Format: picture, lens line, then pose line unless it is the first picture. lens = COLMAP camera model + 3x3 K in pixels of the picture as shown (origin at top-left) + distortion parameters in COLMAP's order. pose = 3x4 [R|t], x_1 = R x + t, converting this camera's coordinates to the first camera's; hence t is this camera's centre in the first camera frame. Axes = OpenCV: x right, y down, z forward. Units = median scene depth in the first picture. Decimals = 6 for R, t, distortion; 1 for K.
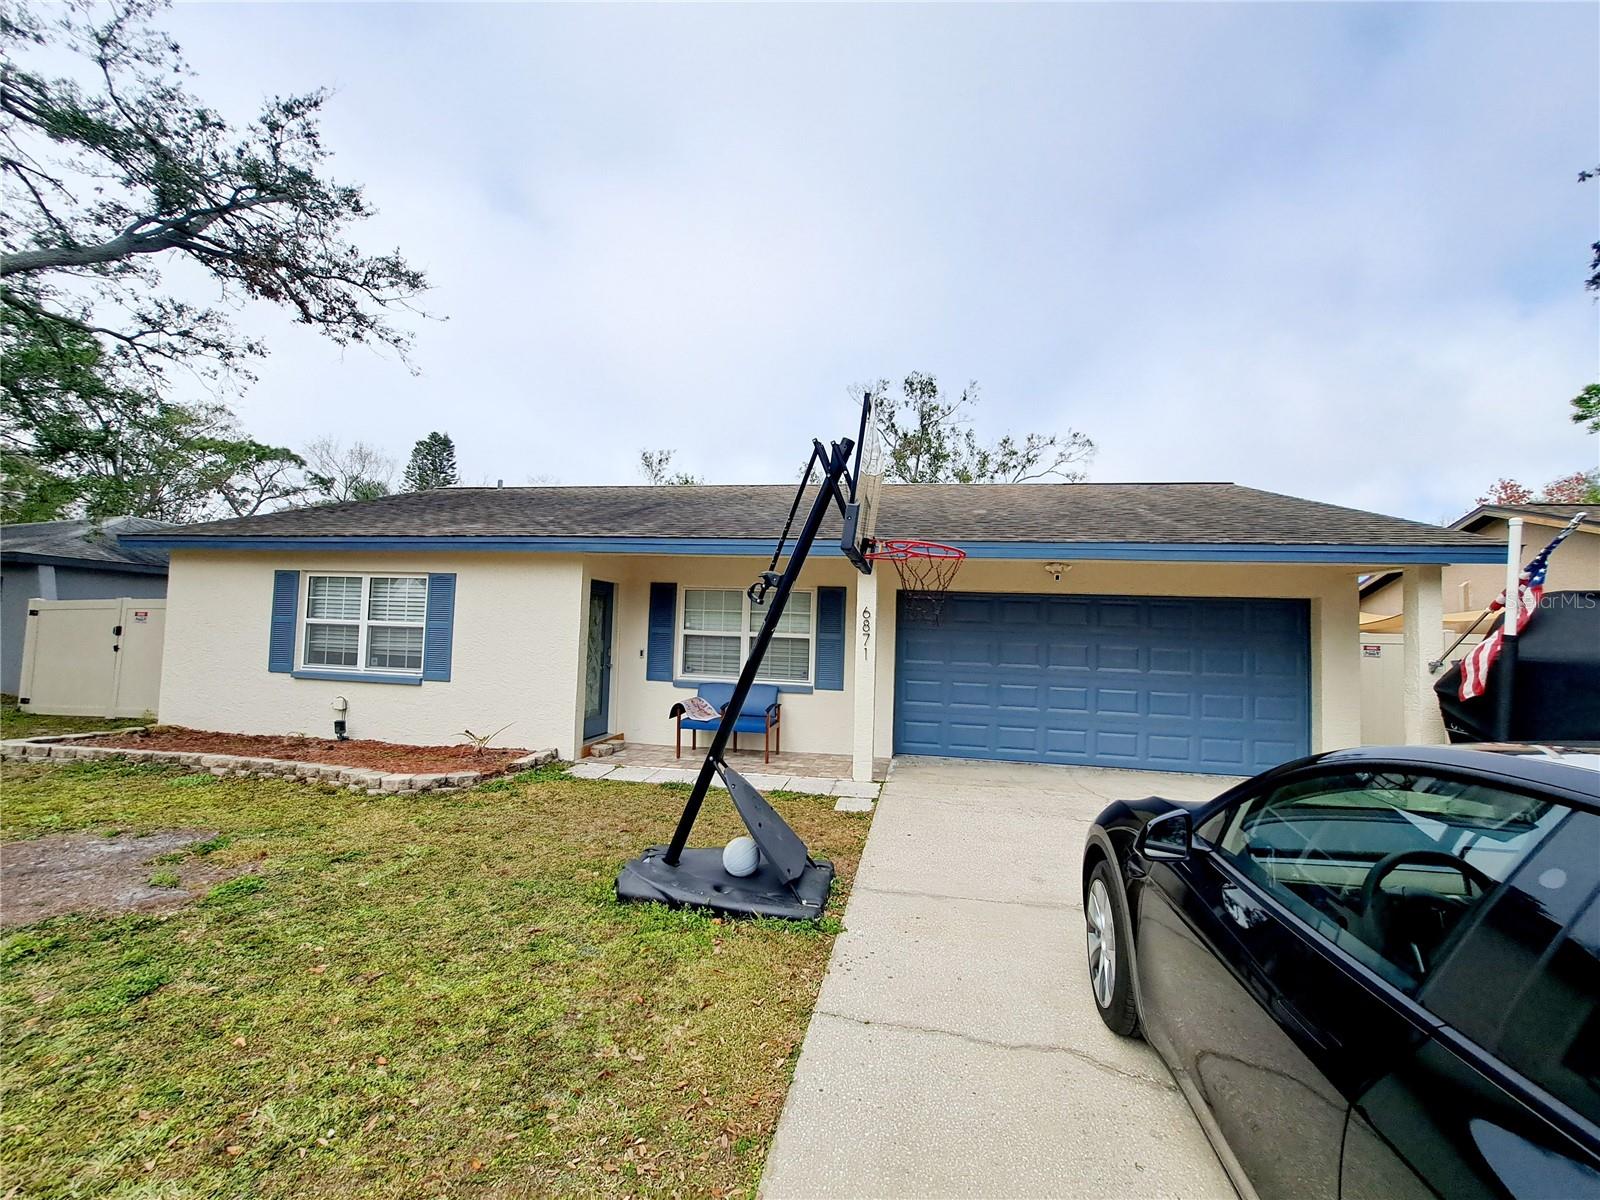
lens RADIAL K [[637.7, 0, 810.5], [0, 637.7, 603.7], [0, 0, 1]] dist [-0.017742, -0.000272]
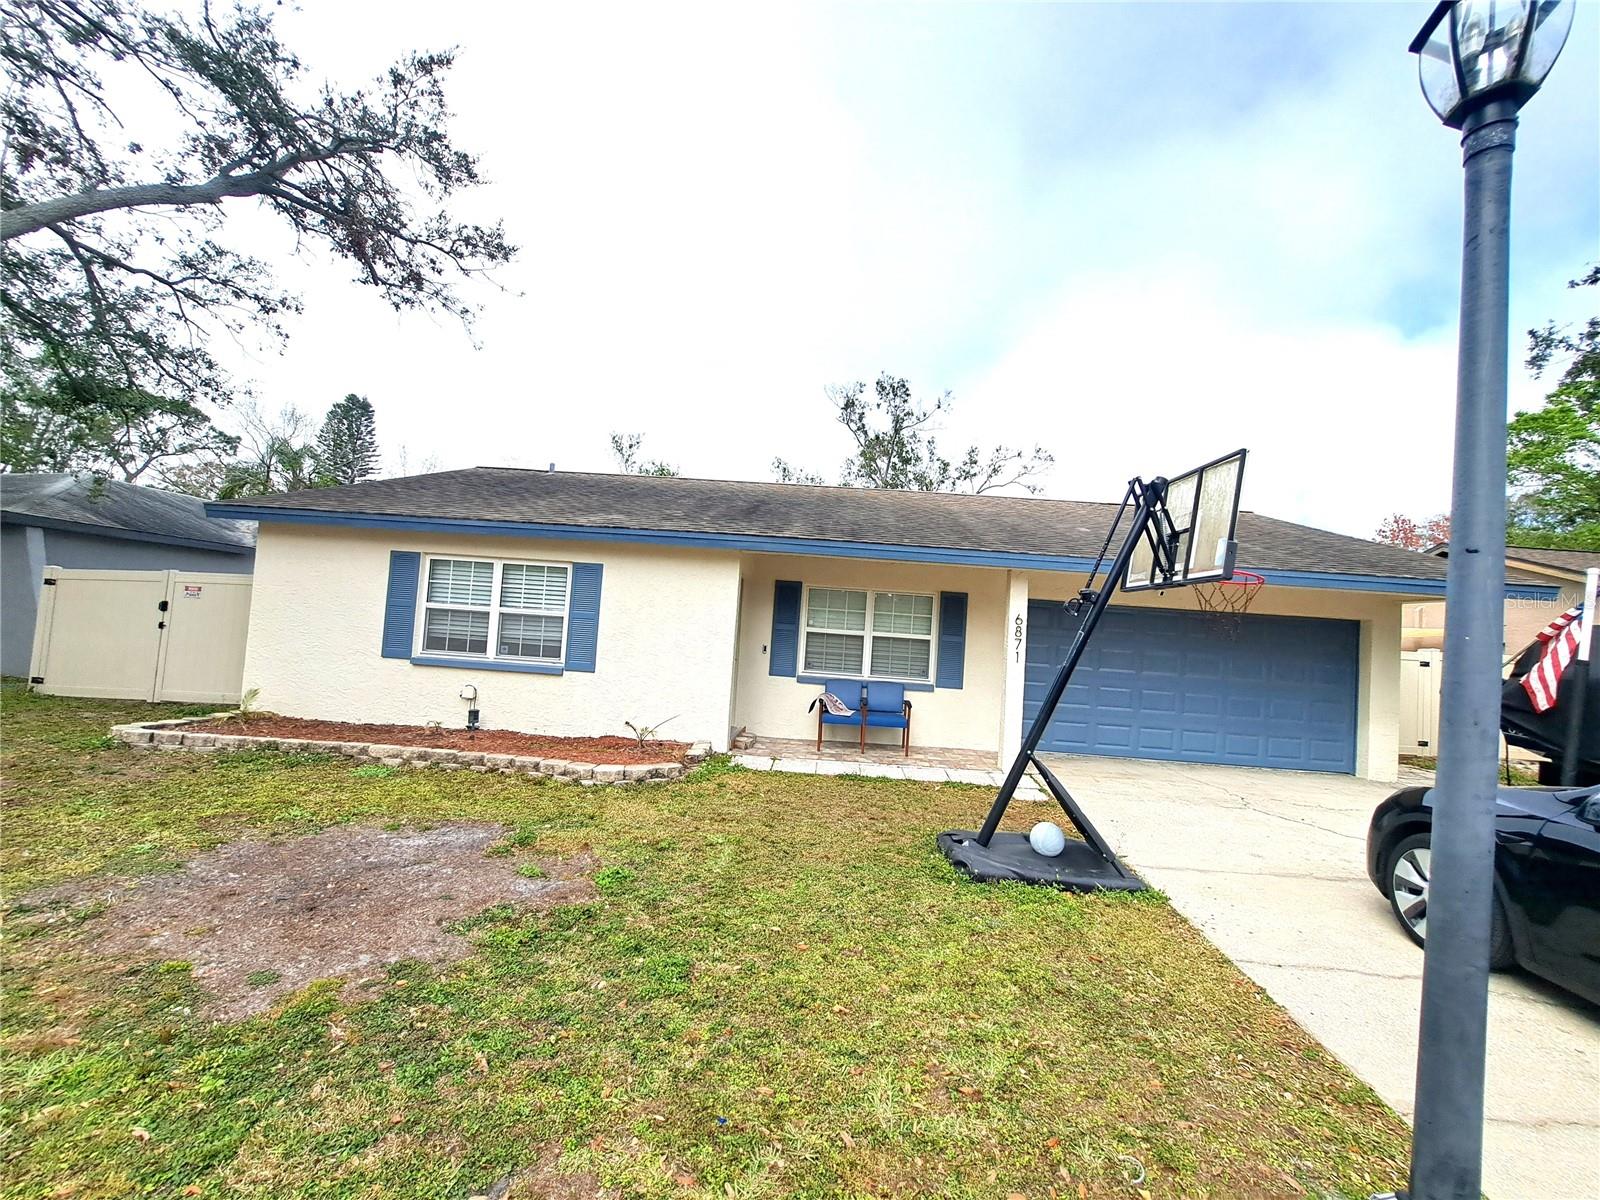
lens RADIAL K [[637.7, 0, 810.5], [0, 637.7, 603.7], [0, 0, 1]] dist [-0.017742, -0.000272]
pose [[0.990926, 0.038822, 0.128683, -0.345276], [-0.040288, 0.999149, 0.008809, -0.007106], [-0.128232, -0.013913, 0.991647, -0.031108]]
